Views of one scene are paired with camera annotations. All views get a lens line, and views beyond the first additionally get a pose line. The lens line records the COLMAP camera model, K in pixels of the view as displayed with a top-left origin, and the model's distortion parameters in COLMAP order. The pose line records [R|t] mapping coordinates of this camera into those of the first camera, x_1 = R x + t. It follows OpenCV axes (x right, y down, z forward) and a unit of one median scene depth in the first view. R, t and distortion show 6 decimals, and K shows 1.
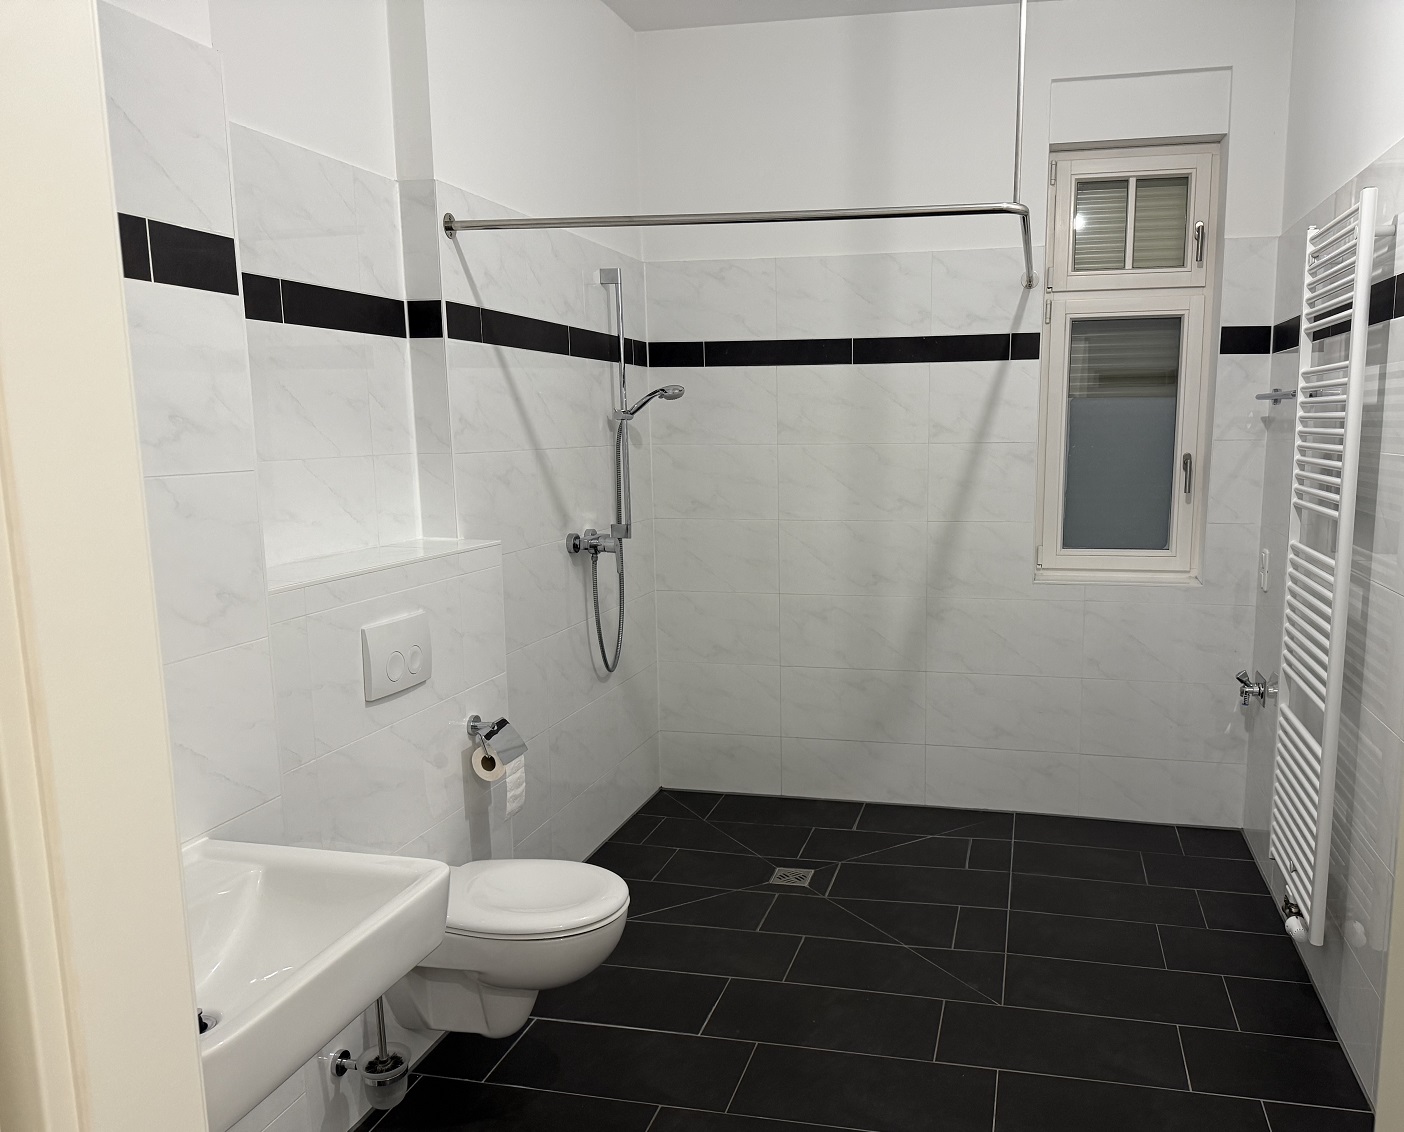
lens RADIAL K [[1108.3, 0, 804.0], [0, 1108.3, 593.8], [0, 0, 1]] dist [0.137700, -0.244157]
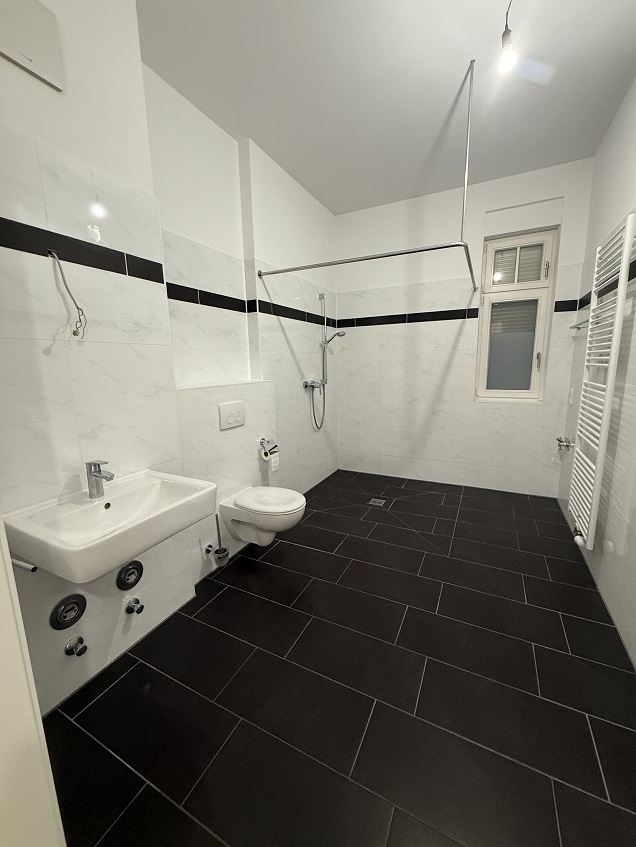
lens RADIAL K [[335.4, 0, 319.3], [0, 335.4, 419.3], [0, 0, 1]] dist [0.001183, 0.000255]
pose [[0.966861, 0.028588, -0.253697, 0.064325], [-0.024614, 0.999520, 0.018825, 0.032390], [0.254113, -0.011956, 0.967101, 0.149506]]
